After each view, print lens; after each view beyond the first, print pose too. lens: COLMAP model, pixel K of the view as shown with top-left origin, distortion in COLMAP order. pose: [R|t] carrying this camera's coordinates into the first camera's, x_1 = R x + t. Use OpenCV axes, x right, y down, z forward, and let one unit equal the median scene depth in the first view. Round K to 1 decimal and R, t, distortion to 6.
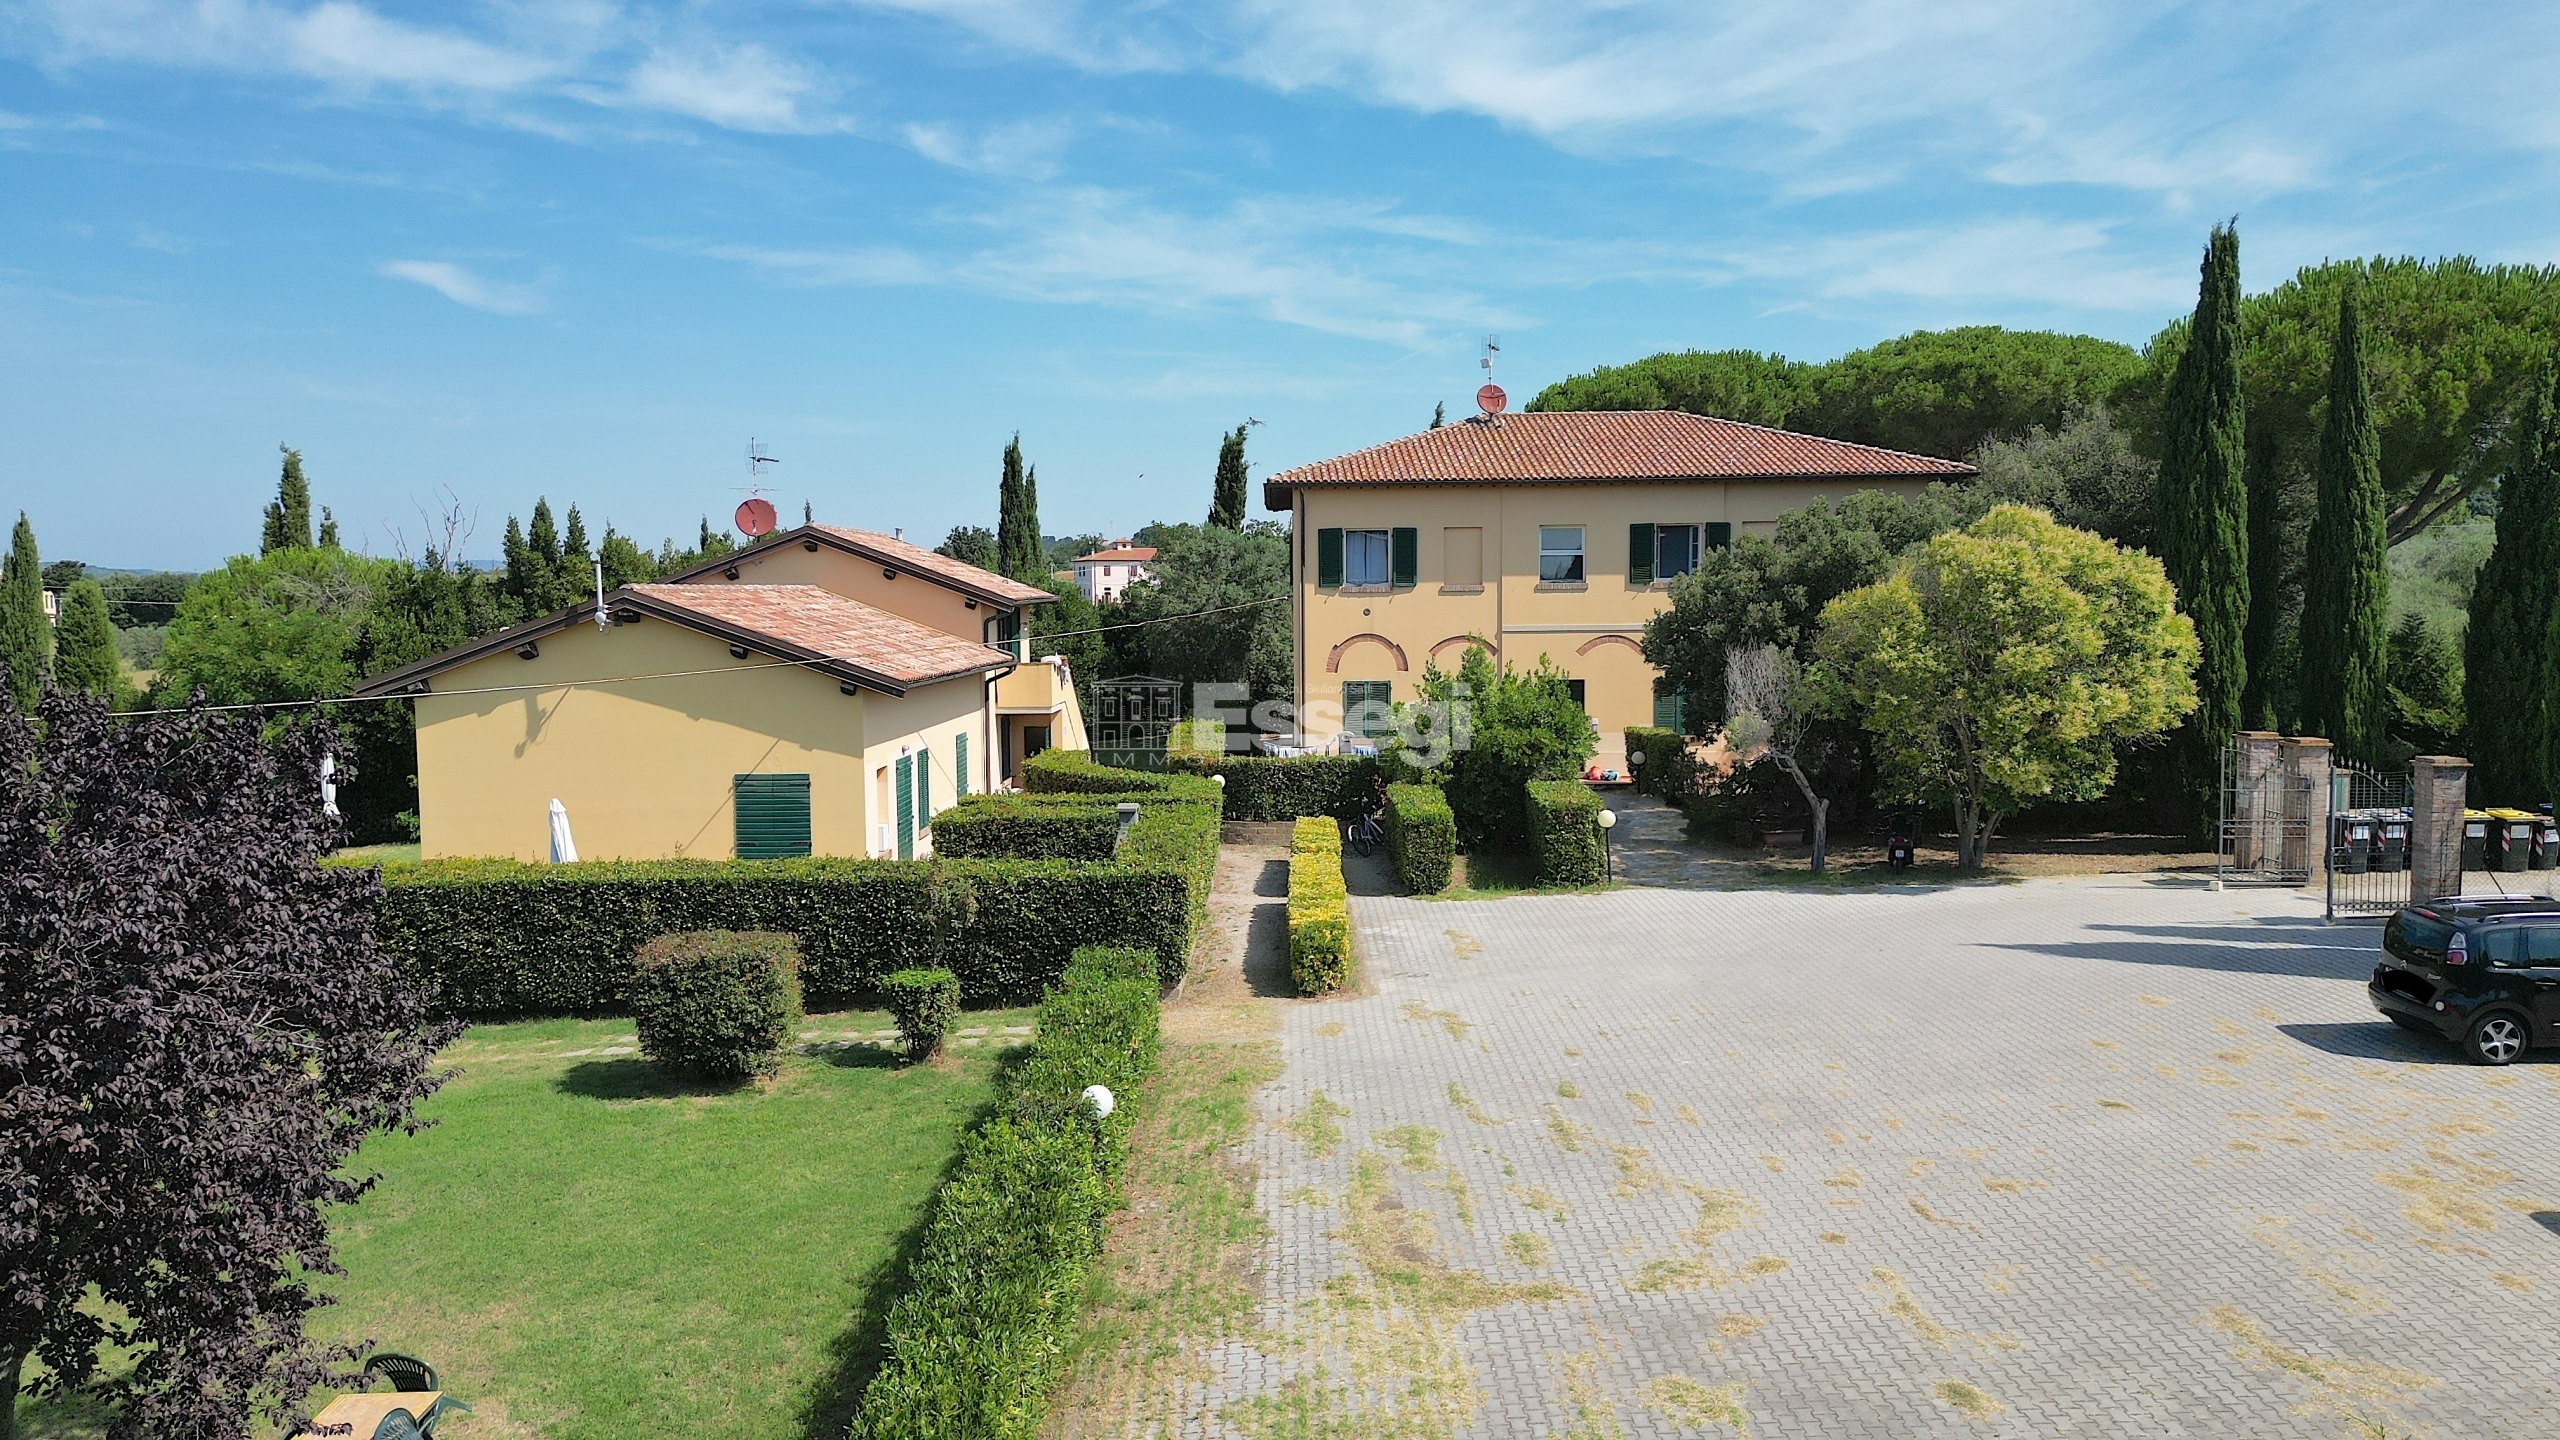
lens RADIAL K [[1834.2, 0, 1277.6], [0, 1834.2, 715.5], [0, 0, 1]] dist [0.015211, 0.002567]
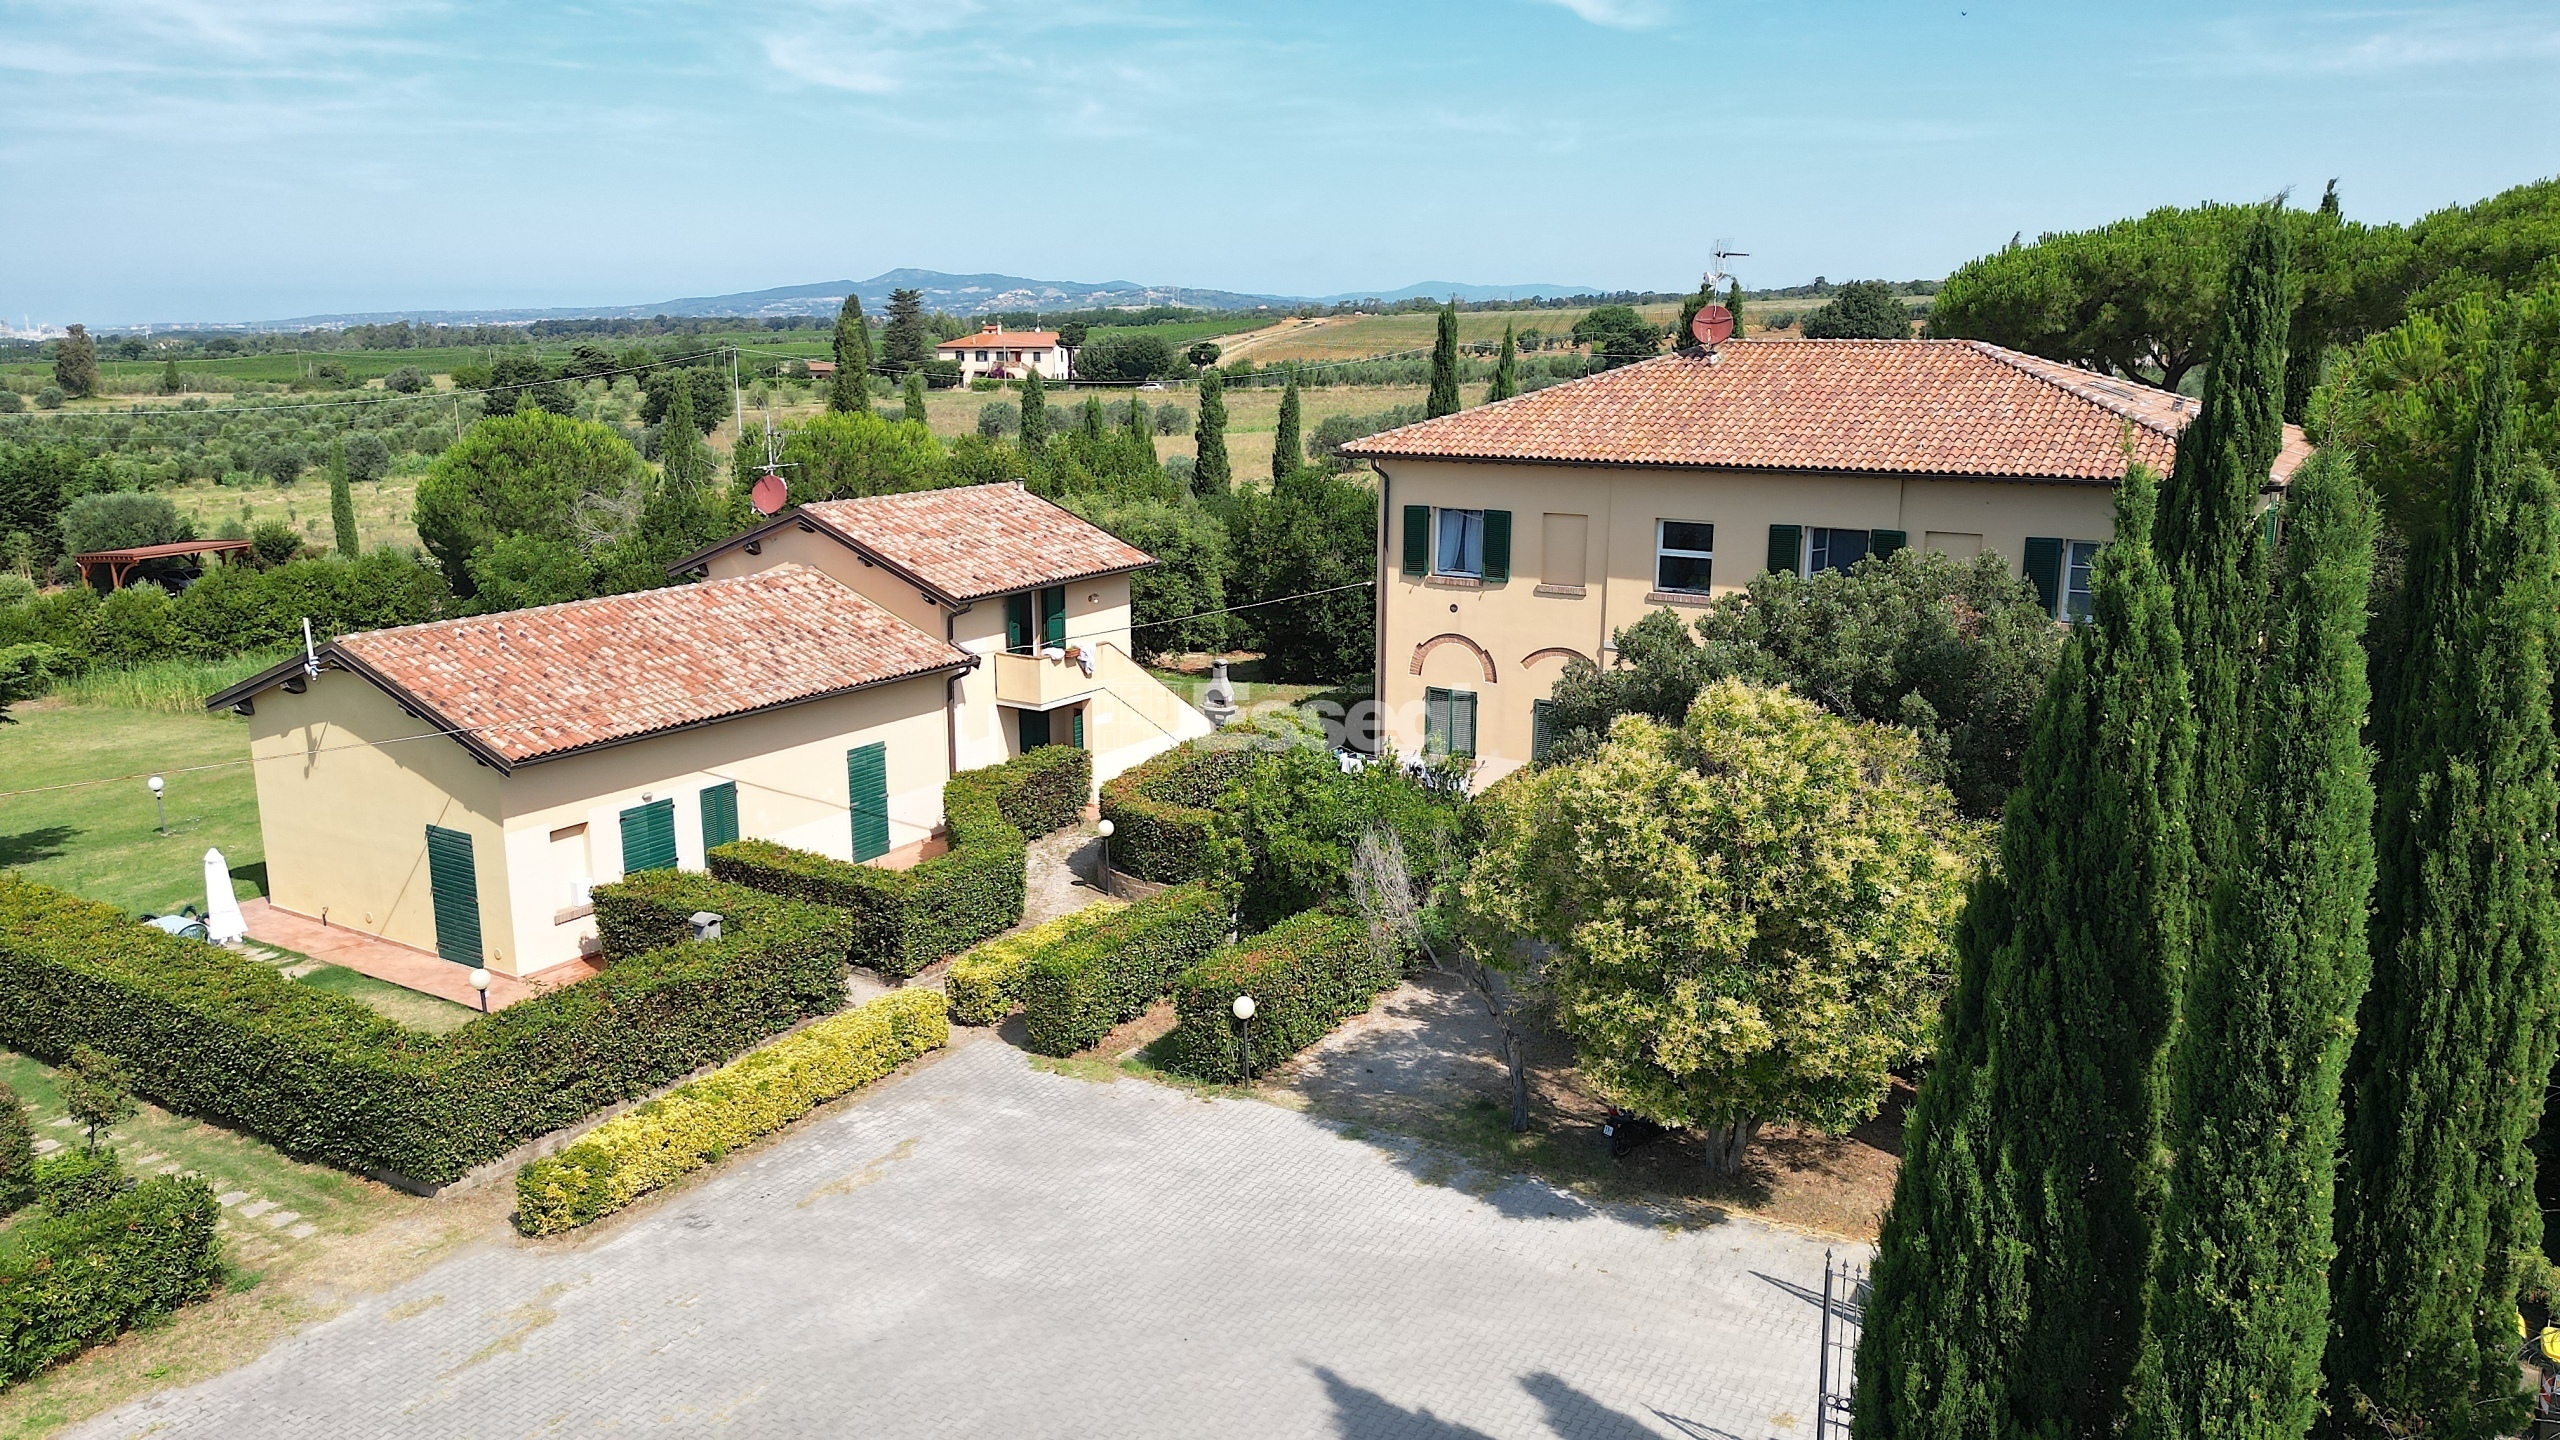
lens RADIAL K [[1834.2, 0, 1281.5], [0, 1834.2, 725.3], [0, 0, 1]] dist [0.015211, 0.002567]
pose [[0.844387, 0.124822, -0.520989, 0.424695], [-0.040182, 0.984495, 0.170749, -0.143536], [0.534224, -0.123244, 0.836311, 0.255245]]
